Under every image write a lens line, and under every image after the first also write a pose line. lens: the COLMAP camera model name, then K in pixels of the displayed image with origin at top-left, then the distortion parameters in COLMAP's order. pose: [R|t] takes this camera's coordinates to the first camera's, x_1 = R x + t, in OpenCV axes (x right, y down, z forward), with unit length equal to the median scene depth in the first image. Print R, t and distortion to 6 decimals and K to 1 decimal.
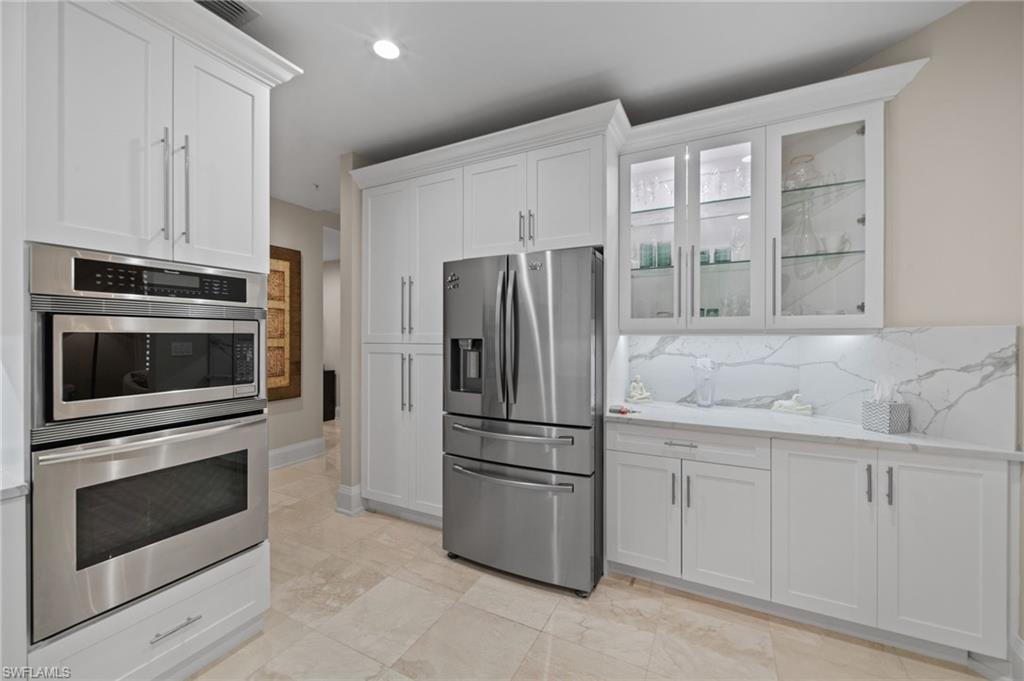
lens RADIAL K [[402.1, 0, 515.1], [0, 402.1, 338.2], [0, 0, 1]] dist [-0.001612, -0.000304]
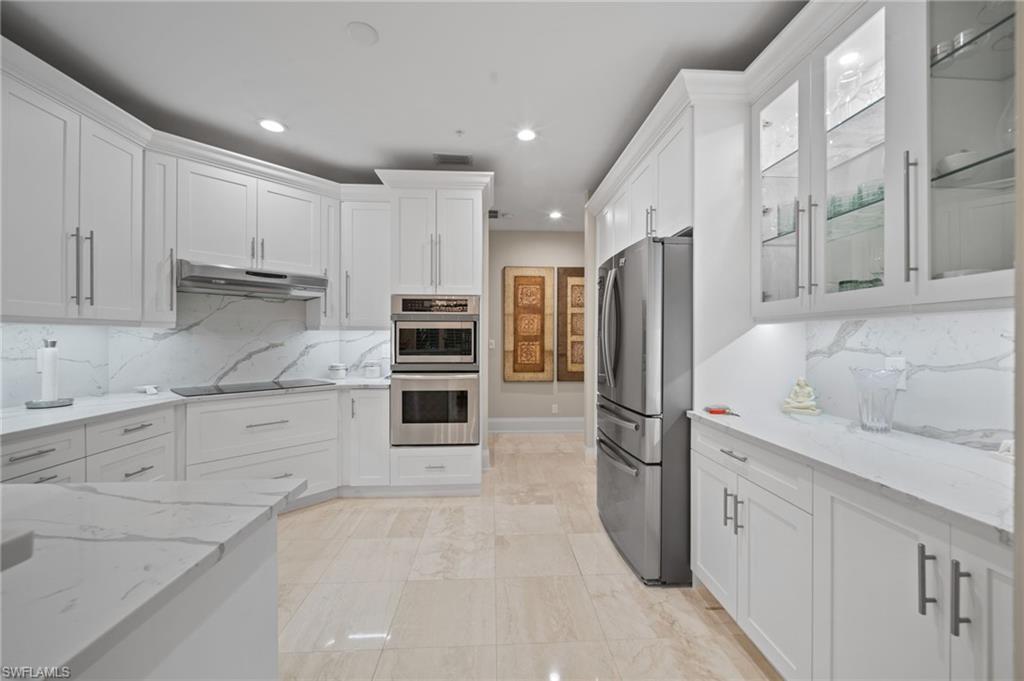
lens RADIAL K [[402.1, 0, 515.1], [0, 402.1, 338.2], [0, 0, 1]] dist [-0.001612, -0.000304]
pose [[0.504701, -0.000784, -0.863294, 0.823386], [-0.005024, 0.999980, -0.003846, 0.030505], [0.863280, 0.006278, 0.504687, 0.190591]]
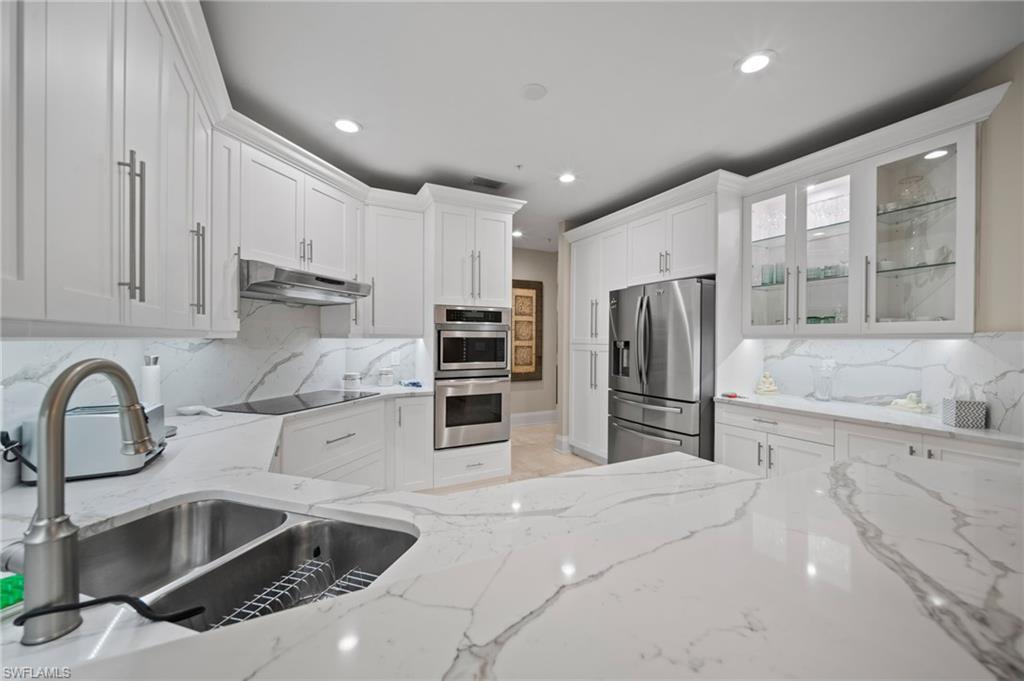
lens RADIAL K [[402.7, 0, 514.3], [0, 402.7, 342.6], [0, 0, 1]] dist [-0.002715, -0.000579]
pose [[0.815836, 0.007833, -0.578231, 0.463225], [-0.006190, 0.999969, 0.004812, 0.002743], [0.578251, -0.000346, 0.815859, -0.520342]]
